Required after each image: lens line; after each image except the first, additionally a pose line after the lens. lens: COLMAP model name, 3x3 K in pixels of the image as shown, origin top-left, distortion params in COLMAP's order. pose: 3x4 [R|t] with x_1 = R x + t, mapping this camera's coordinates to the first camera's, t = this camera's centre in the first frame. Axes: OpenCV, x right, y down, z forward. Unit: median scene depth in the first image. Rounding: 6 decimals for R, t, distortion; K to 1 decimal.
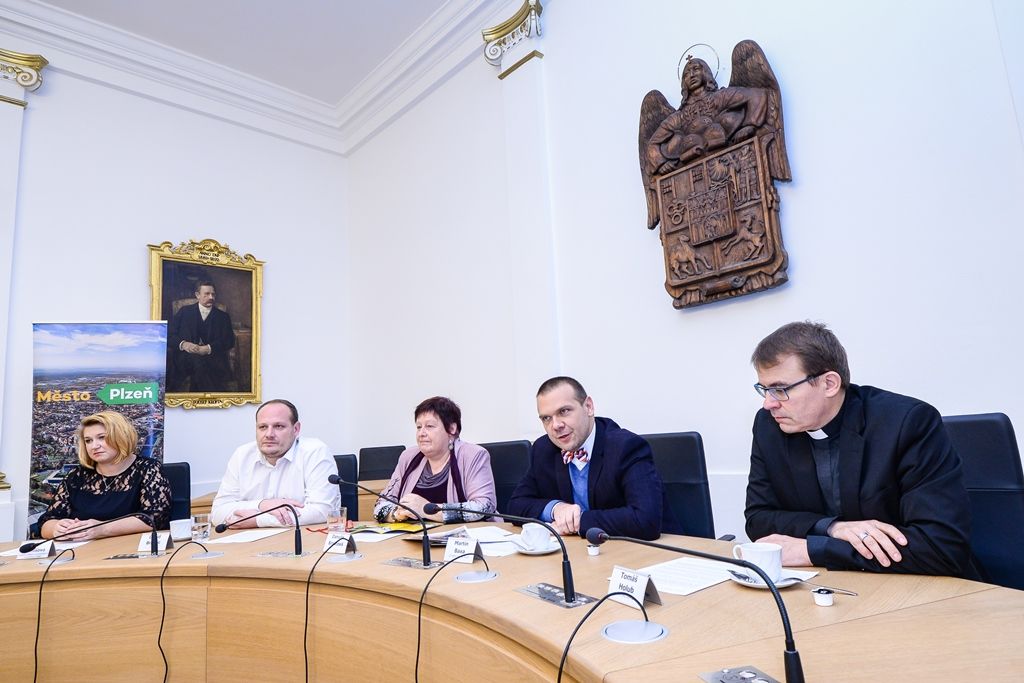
lens RADIAL K [[589.9, 0, 512.0], [0, 589.9, 341.5], [0, 0, 1]] dist [0.001955, 0.000083]
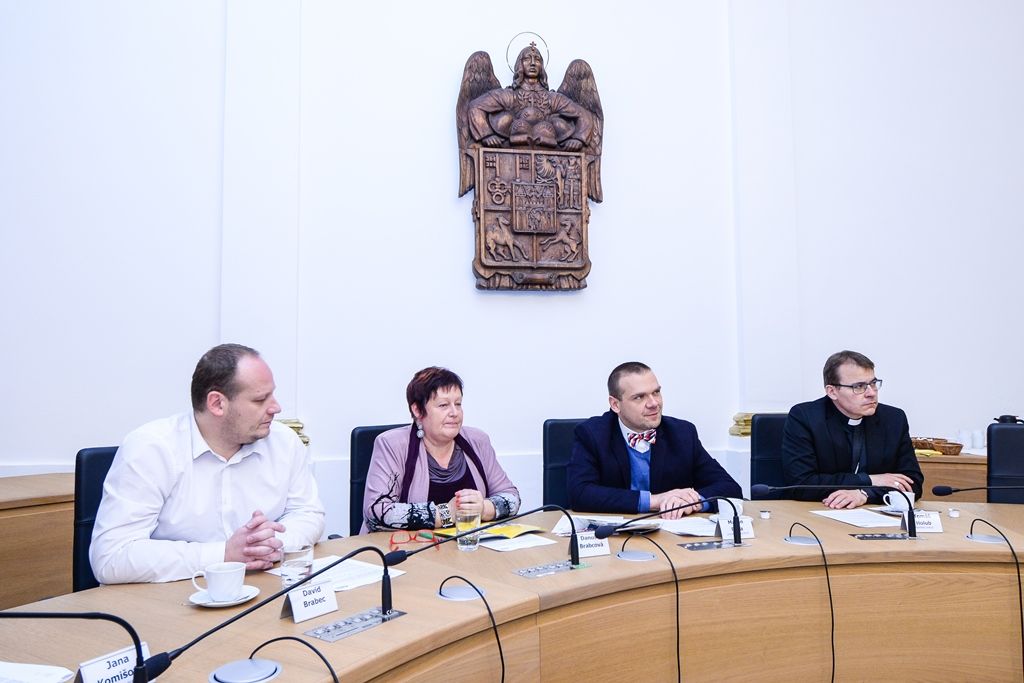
lens RADIAL K [[718.8, 0, 512.0], [0, 718.8, 341.5], [0, 0, 1]] dist [0.004409, 0.000776]
pose [[0.518268, 0.107609, 0.848421, -0.732811], [-0.158895, 0.986895, -0.028109, 0.058971], [-0.840328, -0.120242, 0.528575, 0.341037]]
